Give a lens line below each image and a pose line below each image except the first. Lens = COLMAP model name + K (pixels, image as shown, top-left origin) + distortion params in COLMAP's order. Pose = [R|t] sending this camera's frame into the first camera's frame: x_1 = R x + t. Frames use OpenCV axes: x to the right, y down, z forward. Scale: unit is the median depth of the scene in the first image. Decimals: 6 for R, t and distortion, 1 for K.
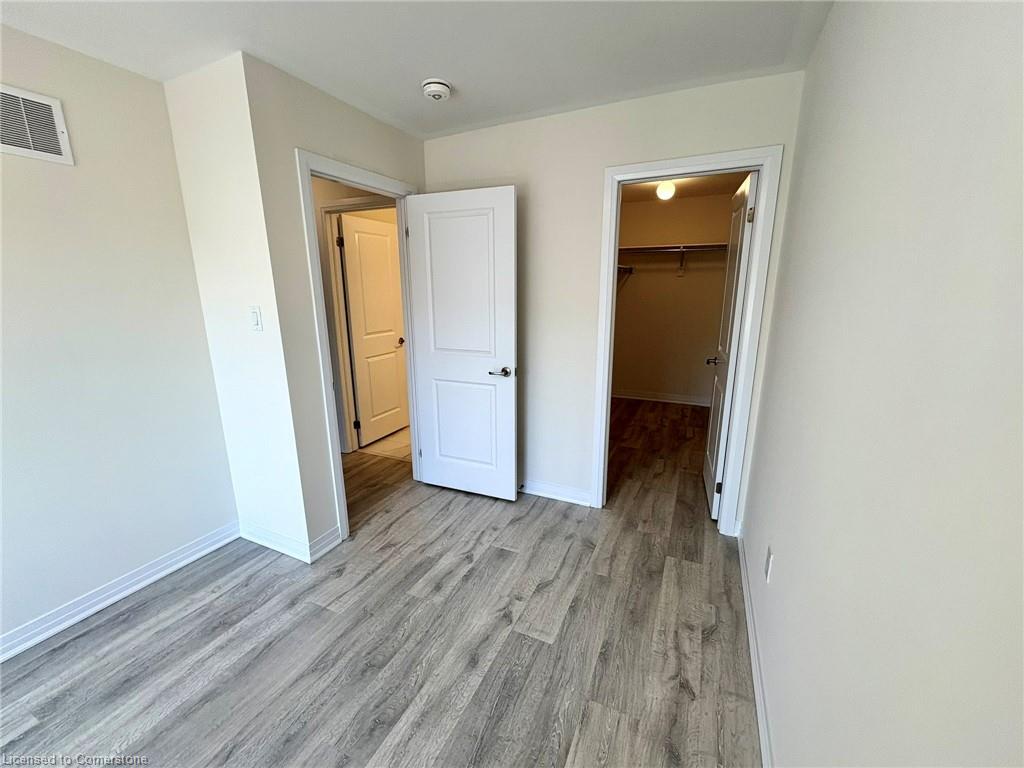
lens RADIAL K [[404.4, 0, 512.2], [0, 404.4, 385.3], [0, 0, 1]] dist [0.000452, 0.000357]
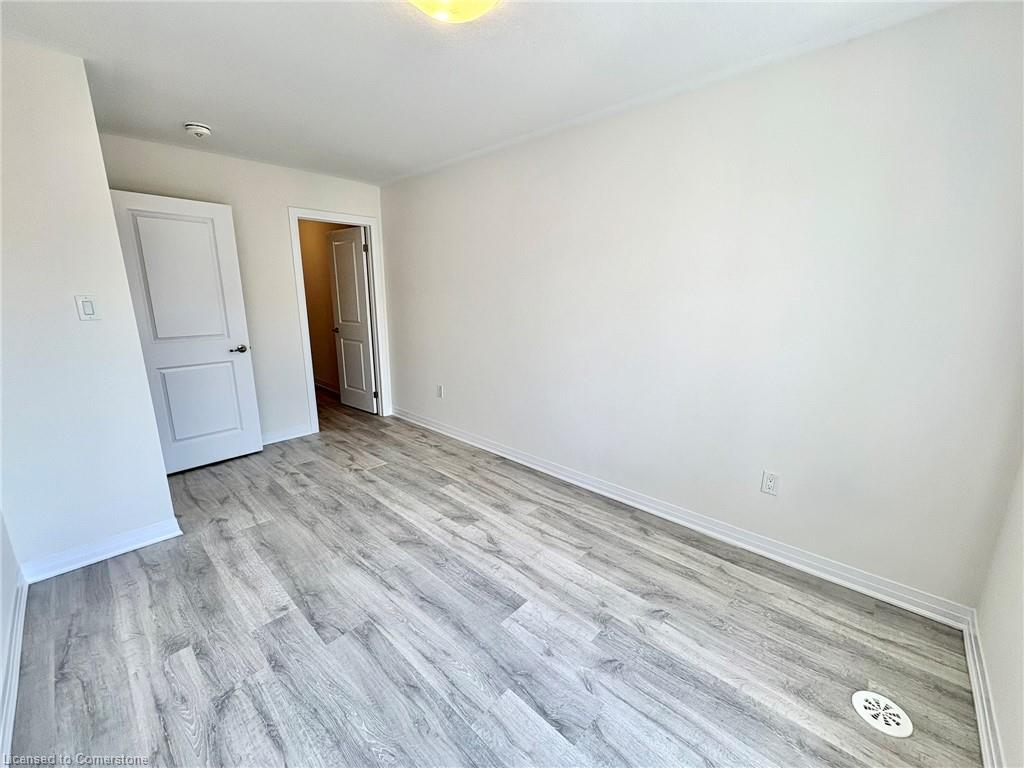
lens RADIAL K [[404.4, 0, 512.2], [0, 404.4, 385.3], [0, 0, 1]] dist [0.000452, 0.000357]
pose [[0.308177, -0.213411, 0.927083, -1.242839], [0.217608, 0.964490, 0.149685, 0.110204], [-0.926107, 0.155611, 0.343674, -0.230046]]
